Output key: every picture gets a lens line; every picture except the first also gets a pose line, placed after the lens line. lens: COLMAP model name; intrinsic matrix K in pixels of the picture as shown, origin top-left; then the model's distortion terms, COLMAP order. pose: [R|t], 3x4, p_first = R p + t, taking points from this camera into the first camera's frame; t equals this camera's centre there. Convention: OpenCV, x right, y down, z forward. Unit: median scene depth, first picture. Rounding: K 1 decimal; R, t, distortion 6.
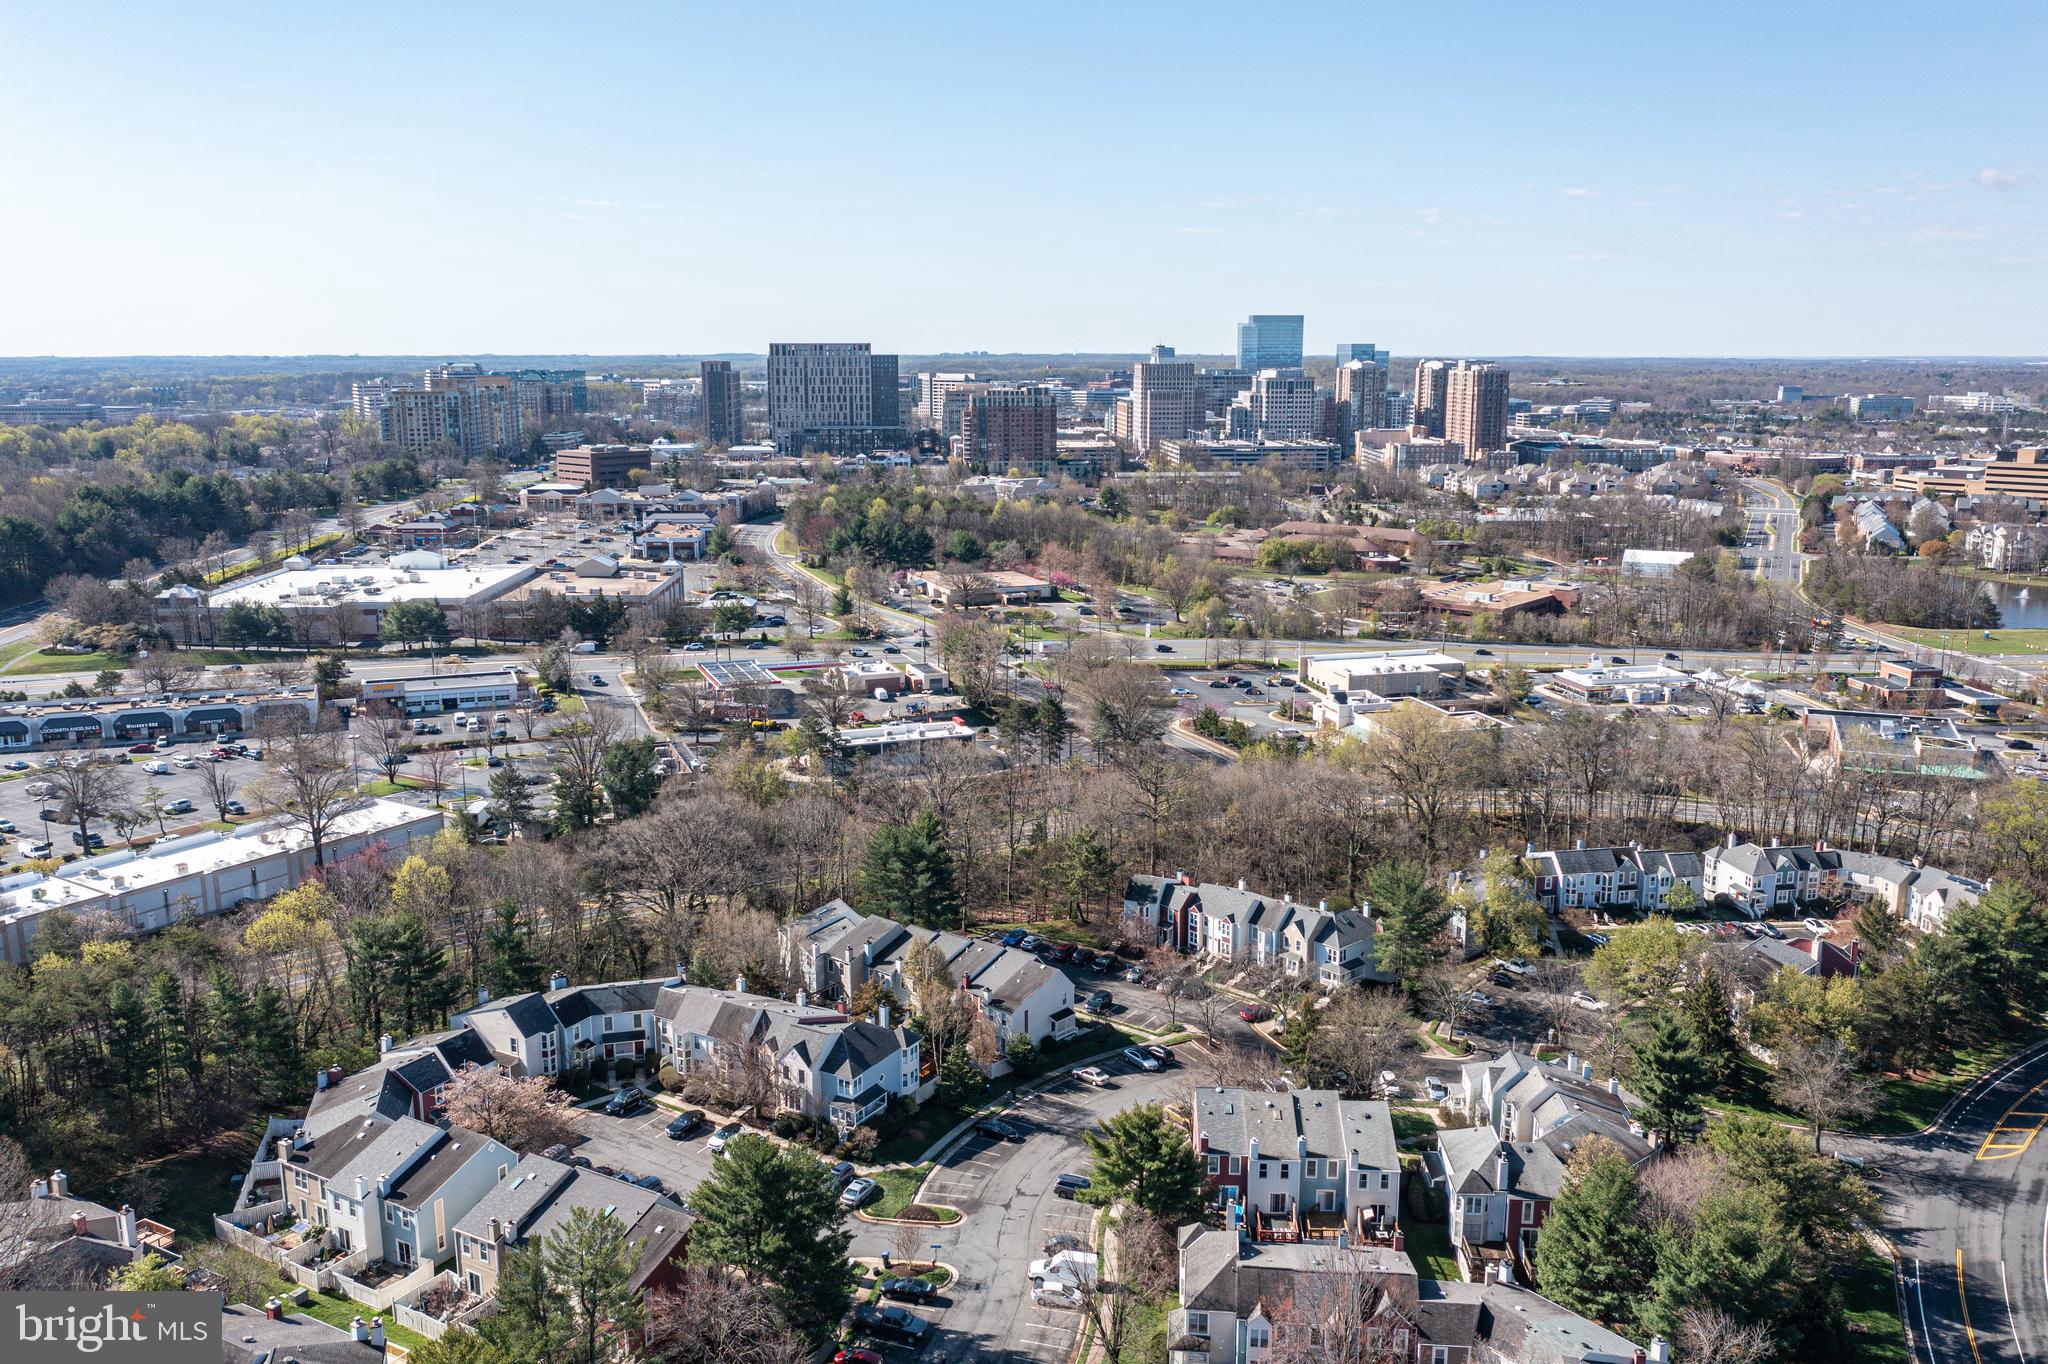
lens RADIAL K [[1639.5, 0, 1023.0], [0, 1639.5, 677.5], [0, 0, 1]] dist [-0.008268, 0.012108]
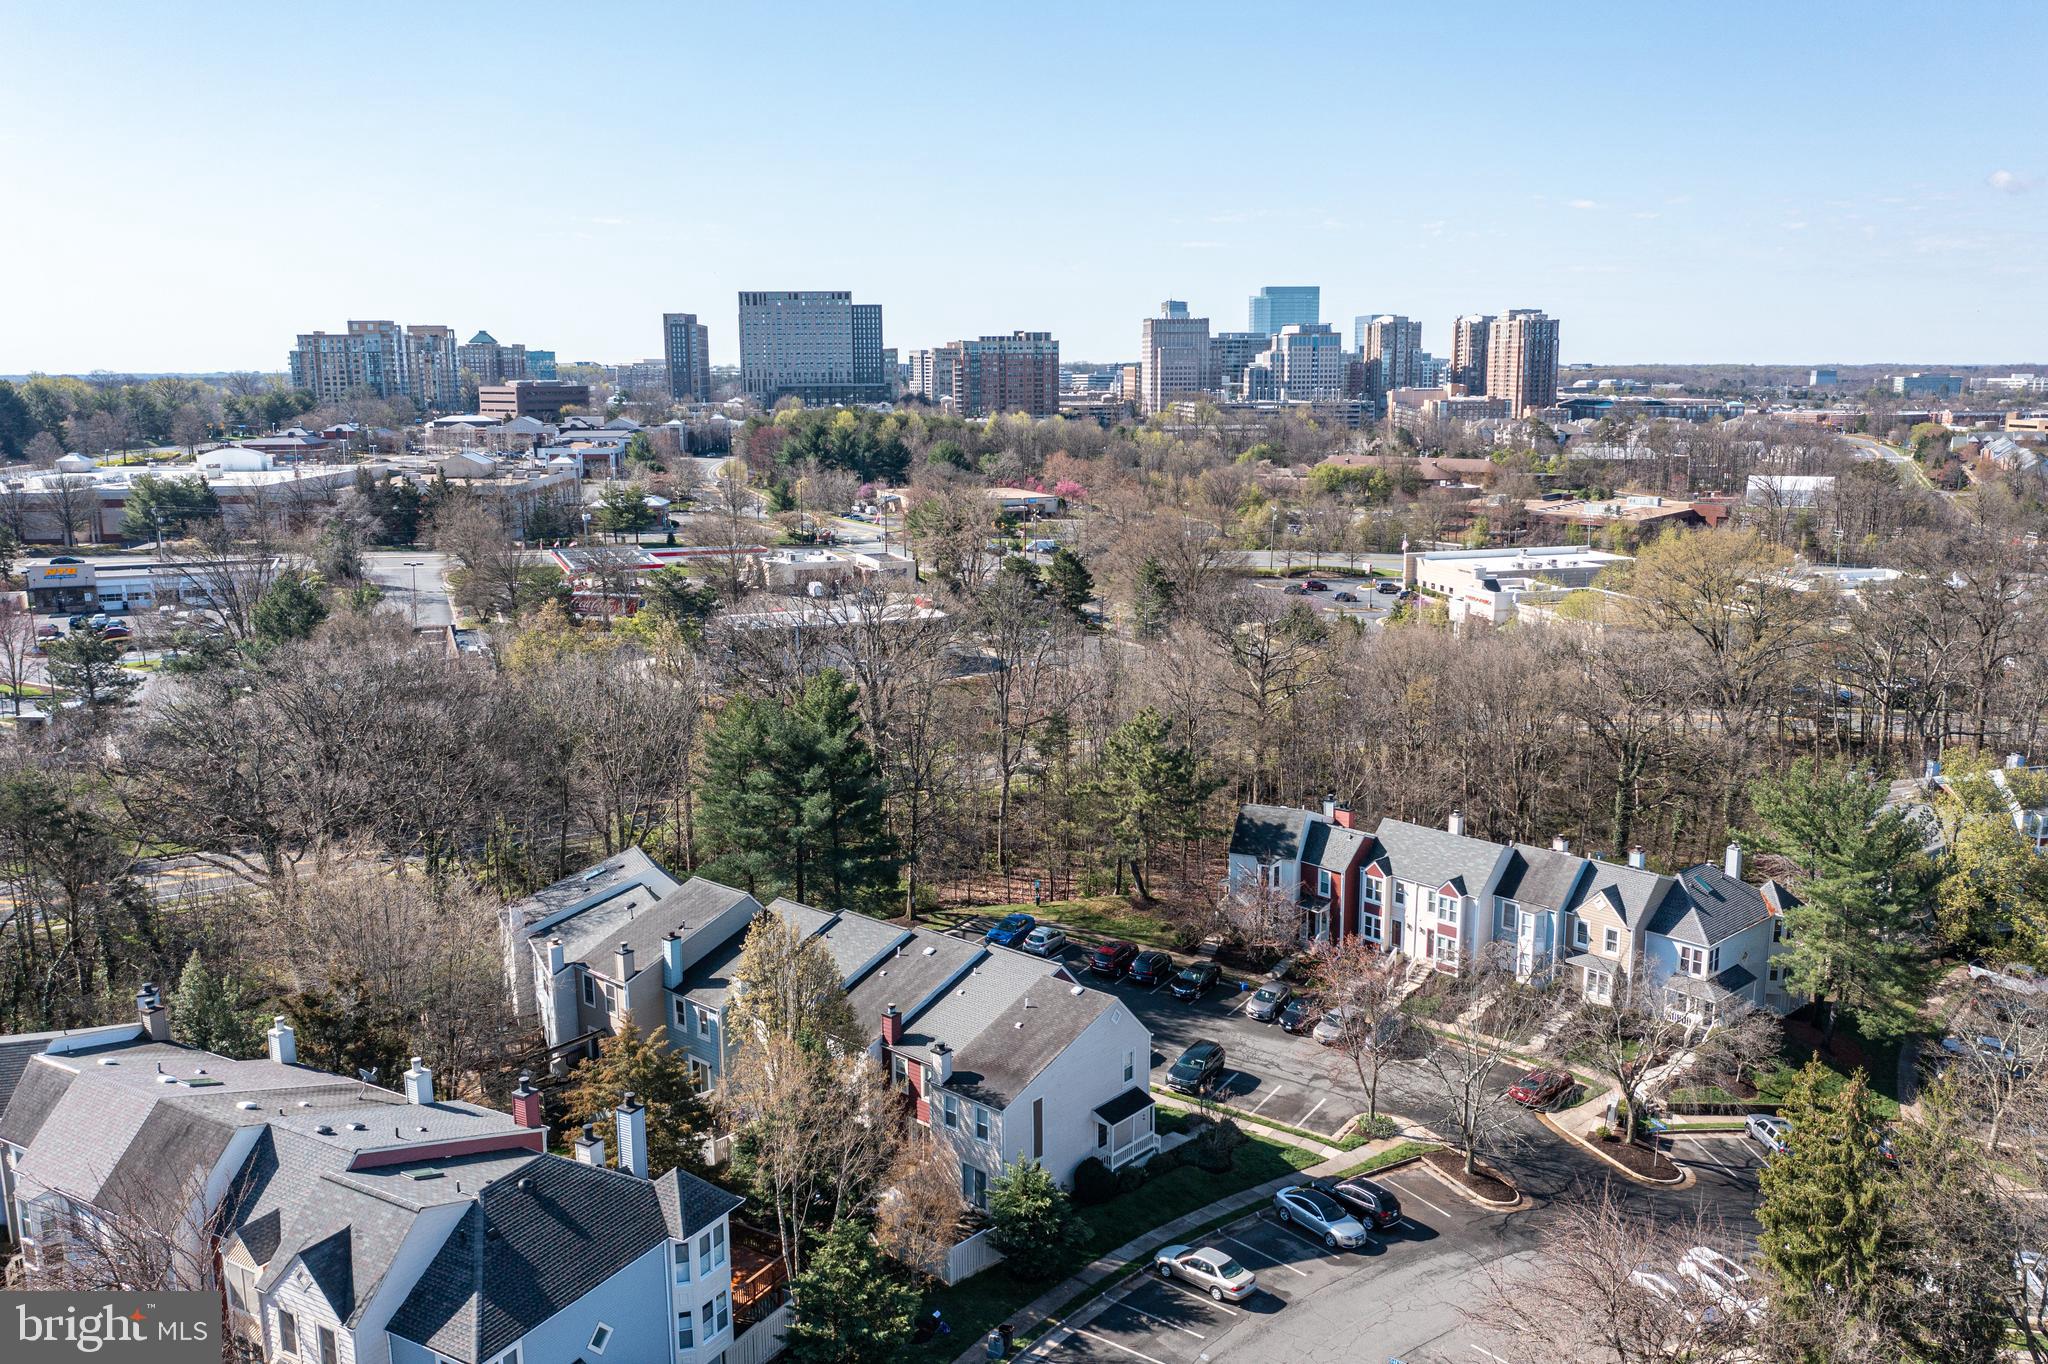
lens RADIAL K [[1639.5, 0, 1023.0], [0, 1639.5, 677.5], [0, 0, 1]] dist [-0.008268, 0.012108]
pose [[0.999976, -0.006952, 0.000097, -0.000866], [0.006952, 0.999924, -0.010149, 0.089937], [-0.000027, 0.010149, 0.999948, 0.518195]]
